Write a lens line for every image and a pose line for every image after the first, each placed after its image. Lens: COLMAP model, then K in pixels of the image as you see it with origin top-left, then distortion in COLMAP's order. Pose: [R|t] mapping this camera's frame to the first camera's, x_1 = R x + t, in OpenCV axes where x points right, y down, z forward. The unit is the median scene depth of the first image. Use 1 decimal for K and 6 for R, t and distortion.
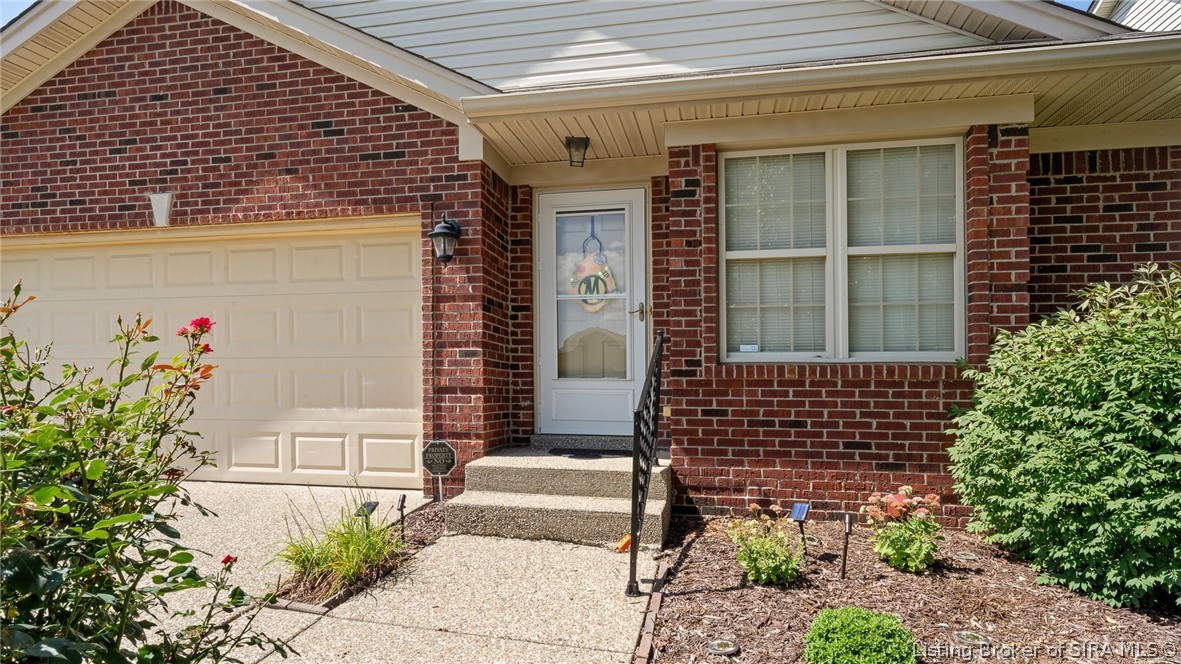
lens RADIAL K [[619.0, 0, 593.8], [0, 619.0, 371.2], [0, 0, 1]] dist [0.000906, 0.000327]
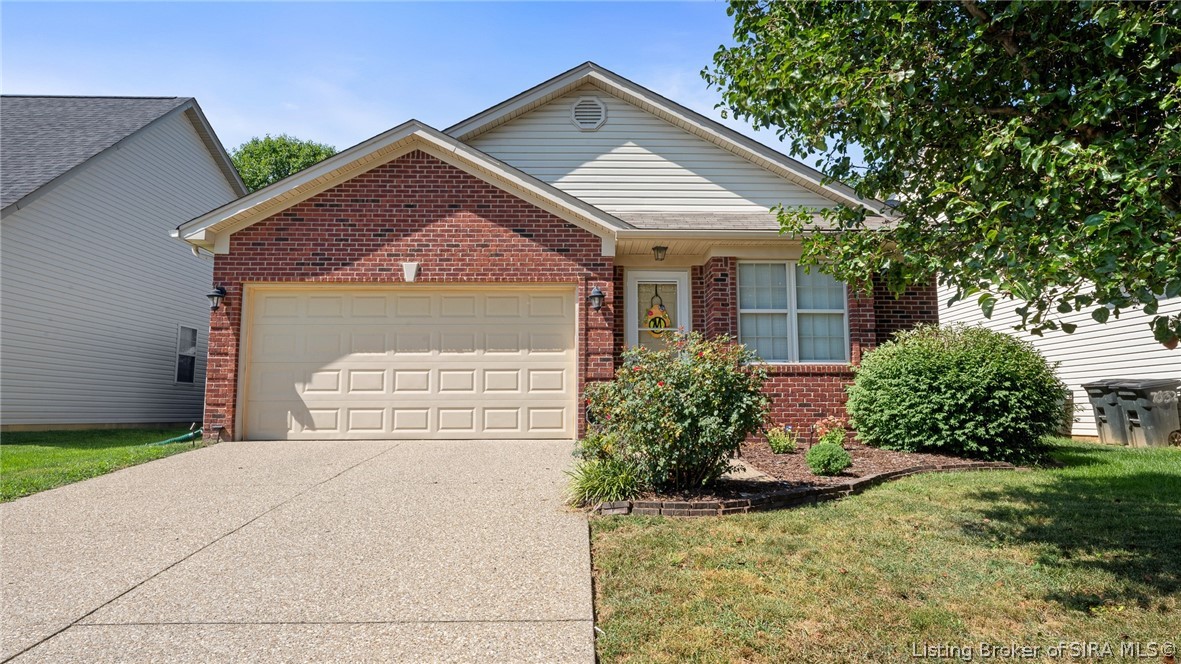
lens RADIAL K [[707.9, 0, 590.5], [0, 707.9, 332.0], [0, 0, 1]] dist [0.000174, -0.000321]
pose [[0.975807, 0.019021, 0.217805, -0.724969], [0.002952, 0.994971, -0.100118, 0.103319], [-0.218614, 0.098339, 0.970844, -1.063650]]
